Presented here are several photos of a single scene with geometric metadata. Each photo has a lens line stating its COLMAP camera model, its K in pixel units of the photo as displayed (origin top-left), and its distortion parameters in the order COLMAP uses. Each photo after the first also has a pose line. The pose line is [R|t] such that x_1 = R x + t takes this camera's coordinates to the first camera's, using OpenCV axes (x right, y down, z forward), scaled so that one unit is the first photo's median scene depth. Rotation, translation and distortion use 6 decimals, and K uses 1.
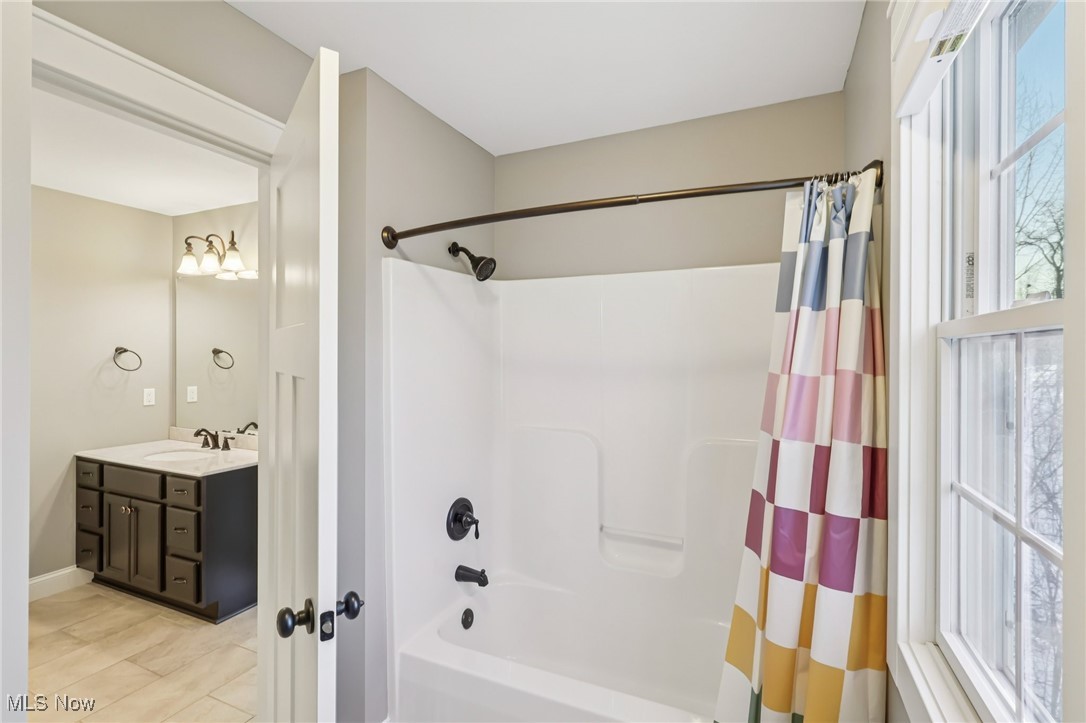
lens RADIAL K [[507.6, 0, 541.8], [0, 507.6, 359.3], [0, 0, 1]] dist [0.001204, -0.000597]
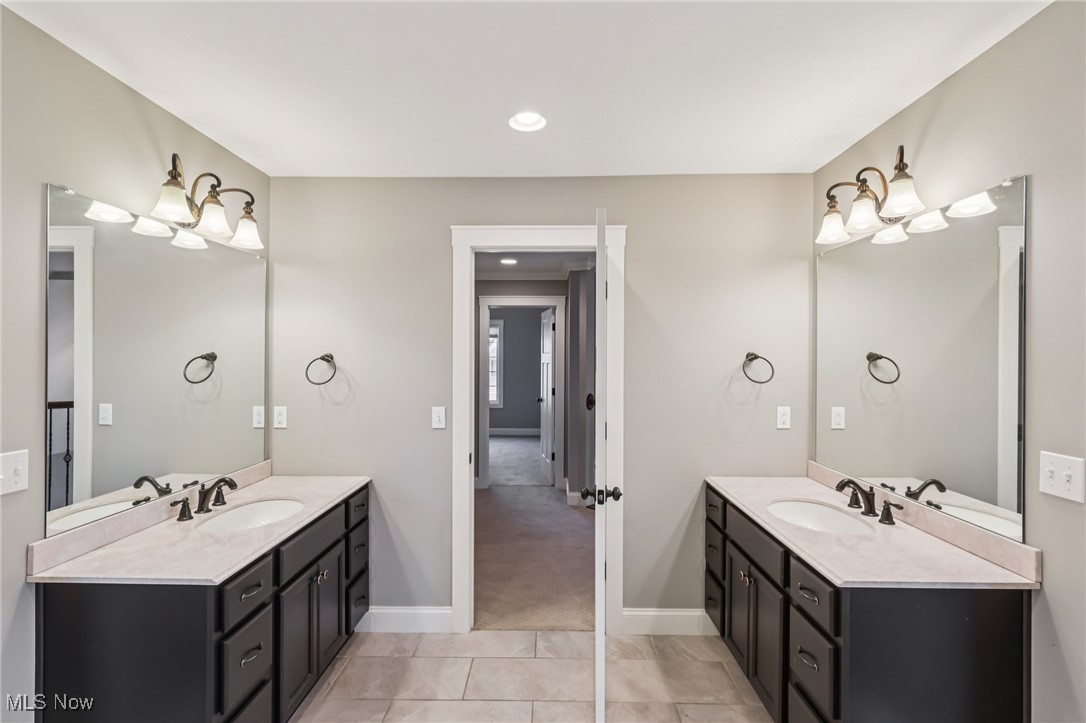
lens RADIAL K [[507.6, 0, 542.1], [0, 507.6, 362.1], [0, 0, 1]] dist [0.001204, -0.000597]
pose [[0.406827, 0.001533, -0.913504, -0.241078], [-0.006059, 0.999981, -0.001020, -0.006480], [0.913485, 0.005950, 0.406828, 0.384352]]
